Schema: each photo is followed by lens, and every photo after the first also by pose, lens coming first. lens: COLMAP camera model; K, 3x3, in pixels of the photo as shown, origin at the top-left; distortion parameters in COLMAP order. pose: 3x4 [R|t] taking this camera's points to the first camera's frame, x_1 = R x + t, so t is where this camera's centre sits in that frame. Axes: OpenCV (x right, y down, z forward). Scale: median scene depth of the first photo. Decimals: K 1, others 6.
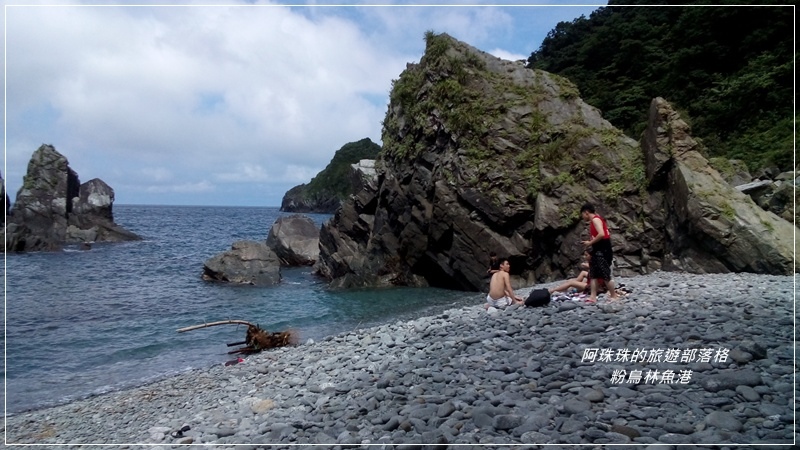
lens RADIAL K [[651.5, 0, 411.4], [0, 651.5, 261.5], [0, 0, 1]] dist [0.090251, -0.129407]
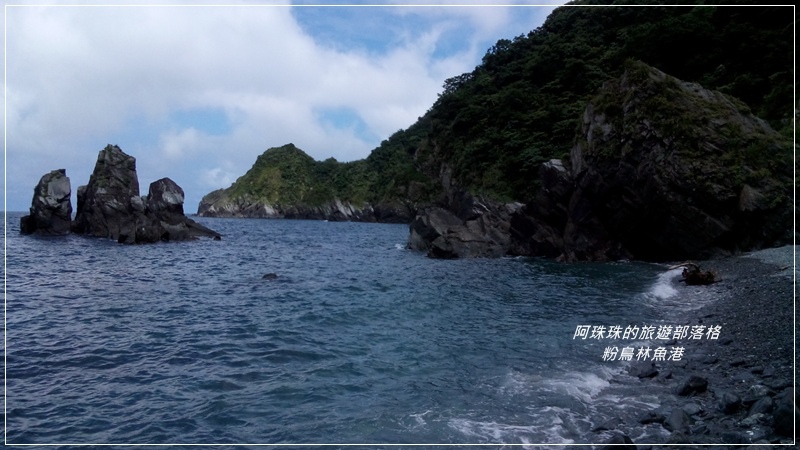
lens RADIAL K [[648.6, 0, 405.4], [0, 648.6, 250.9], [0, 0, 1]] dist [0.085551, -0.132476]
pose [[0.989752, -0.008246, 0.142558, -0.248908], [0.011903, 0.999621, -0.024821, 0.020413], [-0.142300, 0.026264, 0.989475, -0.078943]]
